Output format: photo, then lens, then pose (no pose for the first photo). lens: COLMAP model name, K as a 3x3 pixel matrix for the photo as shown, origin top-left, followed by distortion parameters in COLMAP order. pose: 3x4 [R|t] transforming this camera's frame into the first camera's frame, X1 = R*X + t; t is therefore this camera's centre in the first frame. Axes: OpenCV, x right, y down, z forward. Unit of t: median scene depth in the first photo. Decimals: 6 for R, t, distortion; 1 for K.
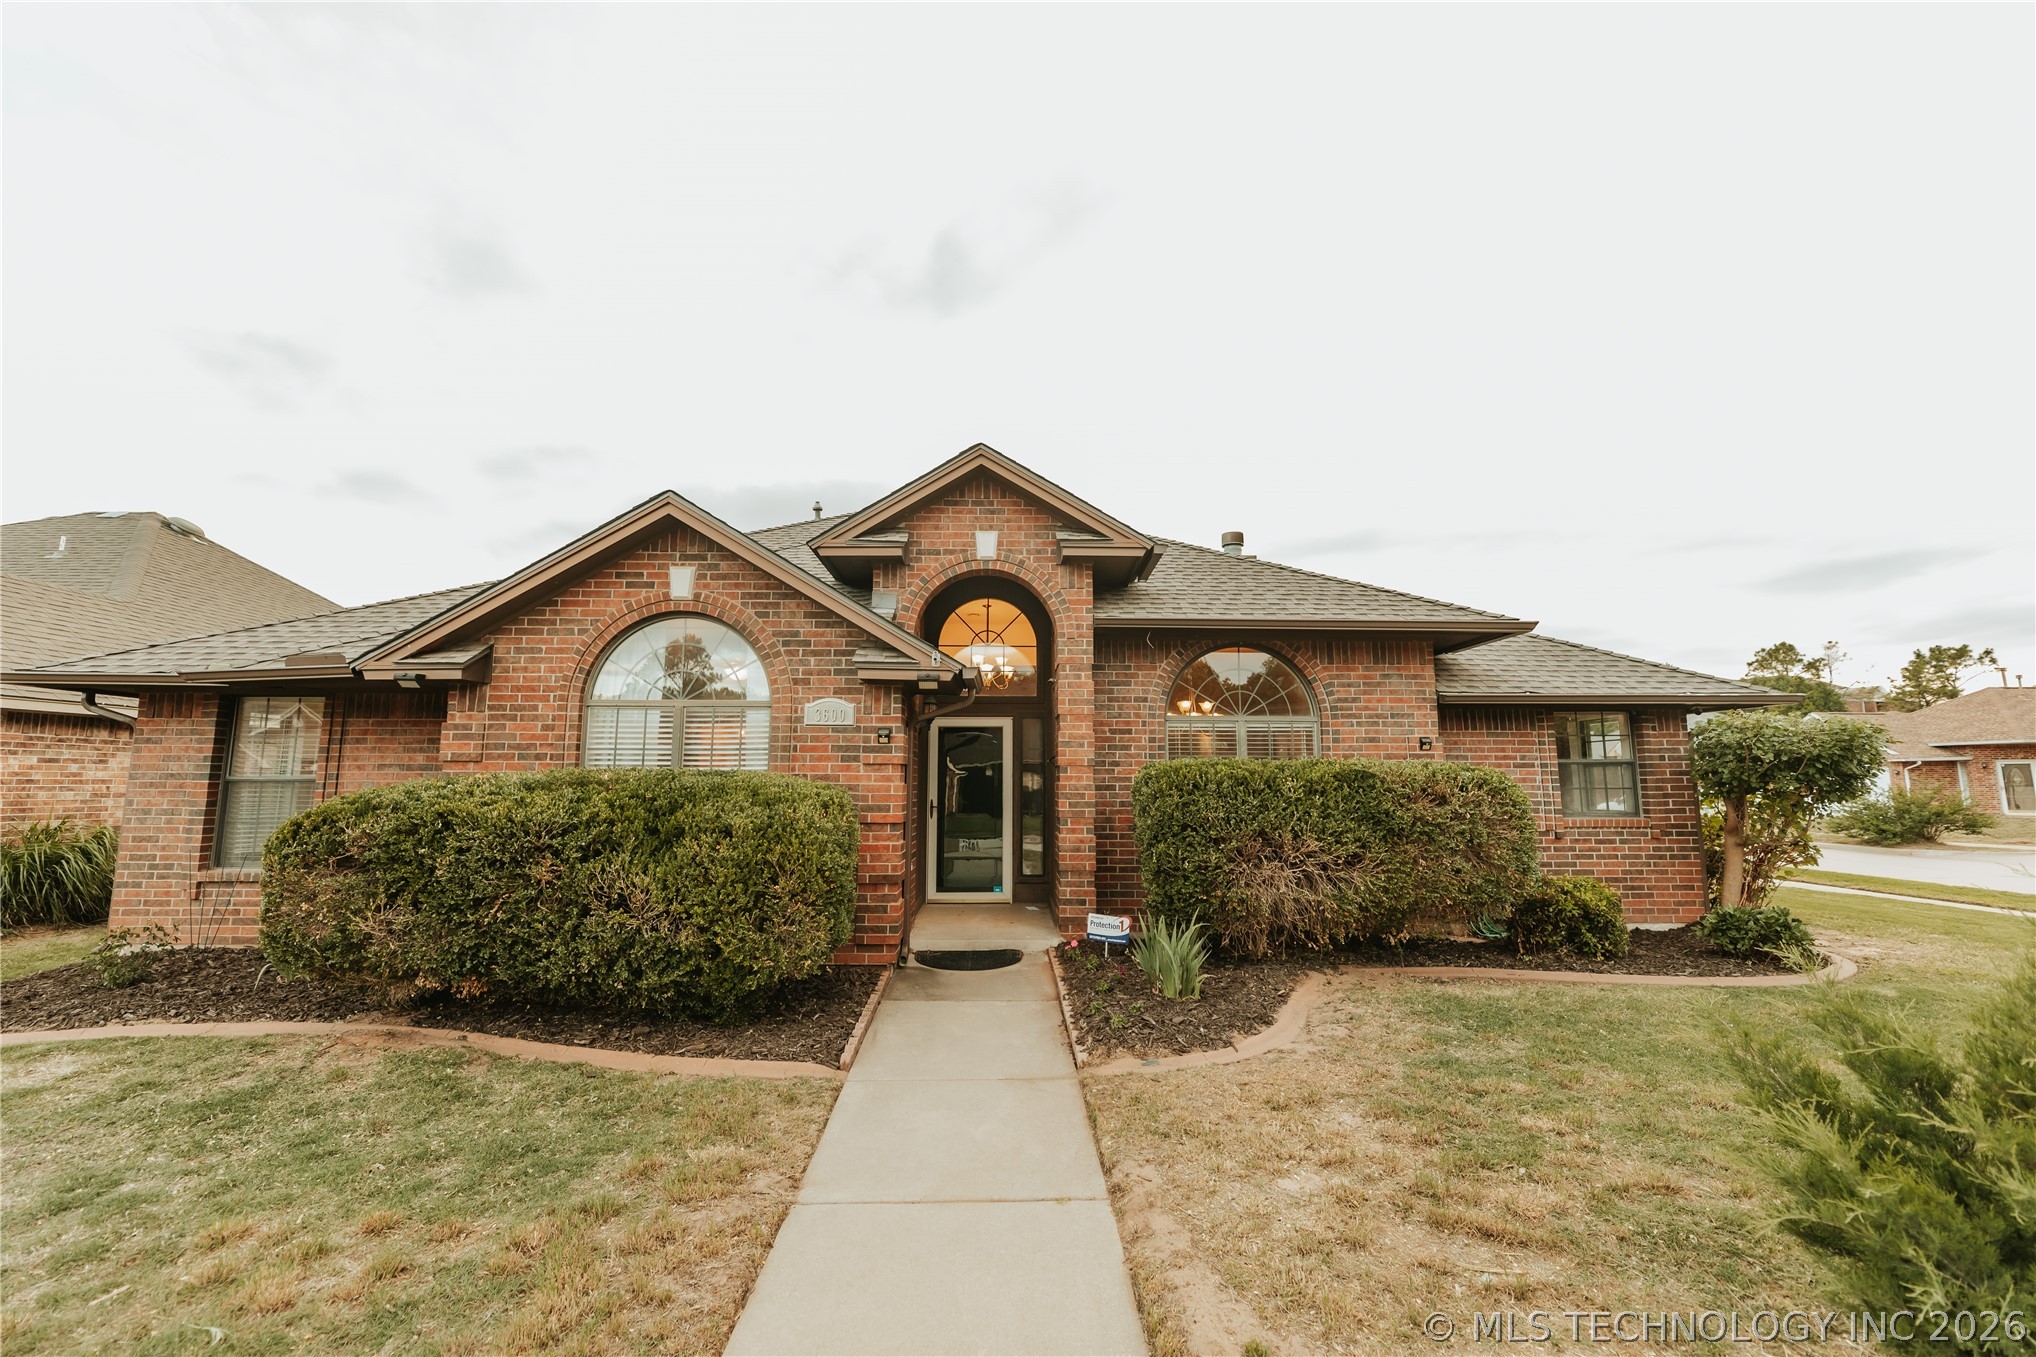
lens RADIAL K [[824.9, 0, 1018.0], [0, 824.9, 678.5], [0, 0, 1]] dist [0.000553, 0.000315]
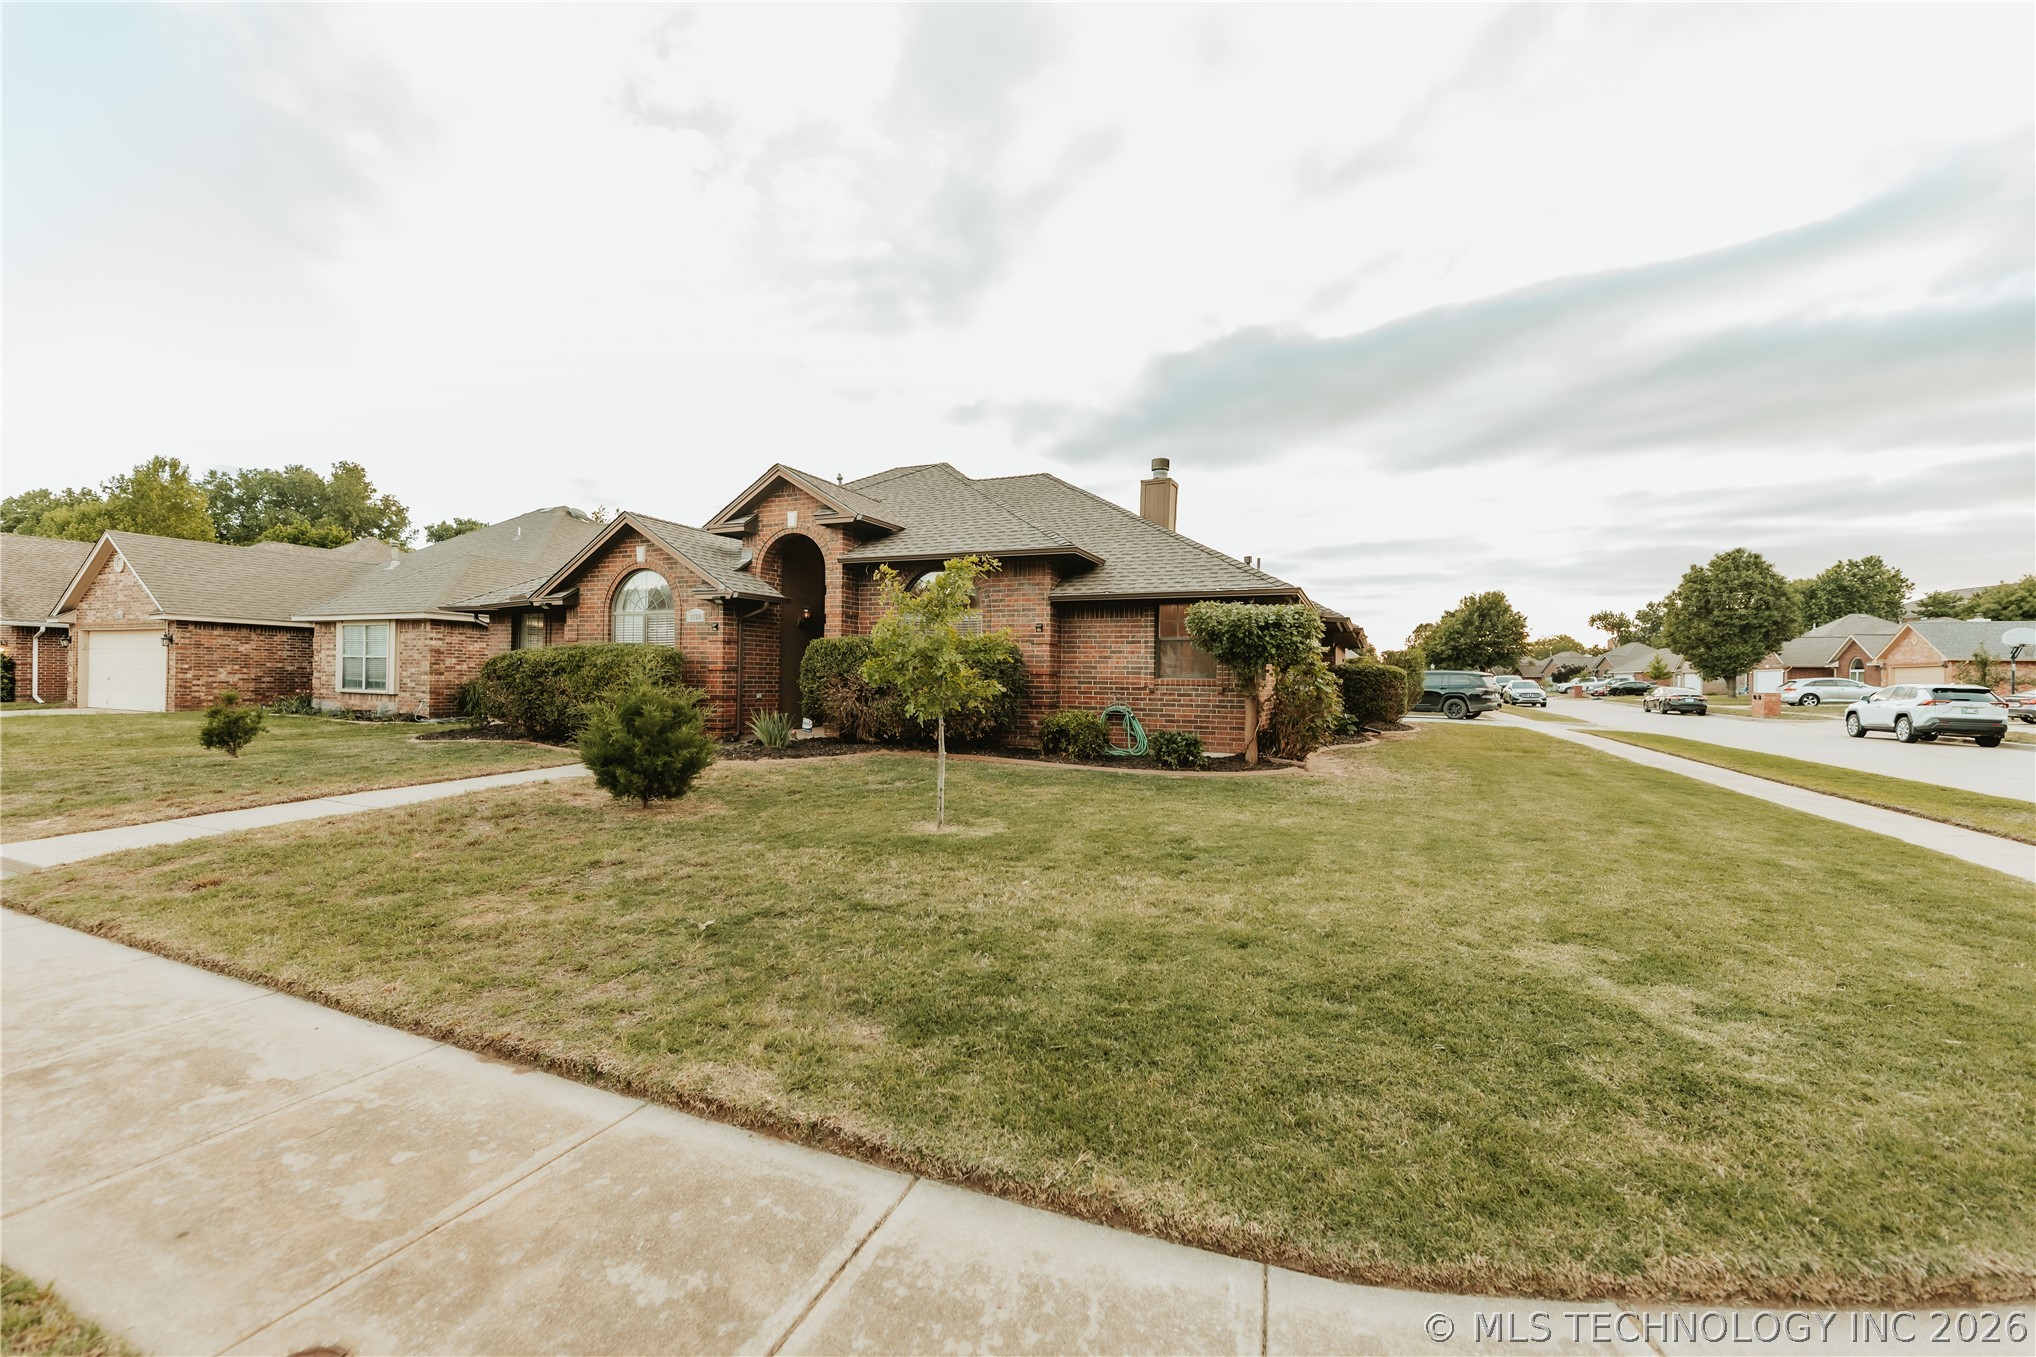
lens RADIAL K [[834.1, 0, 1018.0], [0, 834.1, 678.5], [0, 0, 1]] dist [0.000372, -0.000054]
pose [[0.905003, 0.011852, -0.425240, 1.259732], [0.040198, 0.992757, 0.113219, -0.005730], [0.423501, -0.119557, 0.897971, -0.482475]]
